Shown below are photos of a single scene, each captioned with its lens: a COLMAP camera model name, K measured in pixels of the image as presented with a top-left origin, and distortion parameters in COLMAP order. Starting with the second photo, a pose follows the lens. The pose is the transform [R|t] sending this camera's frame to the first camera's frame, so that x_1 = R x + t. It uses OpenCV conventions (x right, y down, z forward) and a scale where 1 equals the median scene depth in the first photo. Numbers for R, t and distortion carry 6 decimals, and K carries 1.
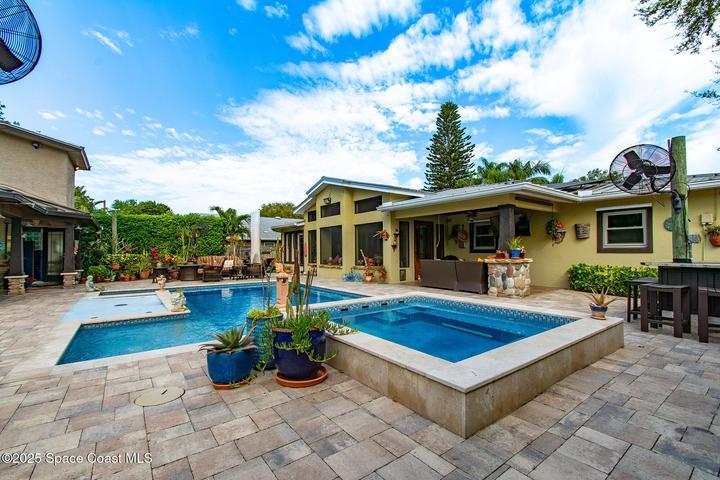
lens RADIAL K [[318.5, 0, 364.2], [0, 318.5, 240.3], [0, 0, 1]] dist [0.007875, -0.003261]
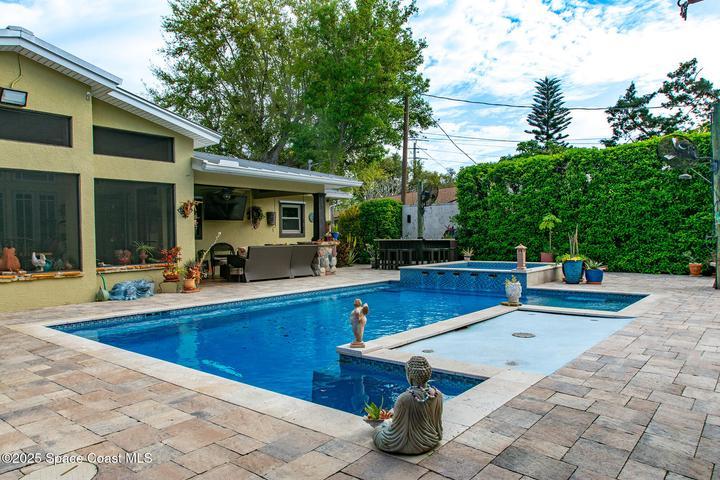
lens RADIAL K [[500.5, 0, 358.0], [0, 500.5, 241.5], [0, 0, 1]] dist [-0.009342, -0.007096]
pose [[-0.230410, -0.000617, 0.973093, -0.130399], [-0.013868, 0.999900, -0.002650, 0.006160], [-0.972995, -0.014105, -0.230396, 0.129843]]
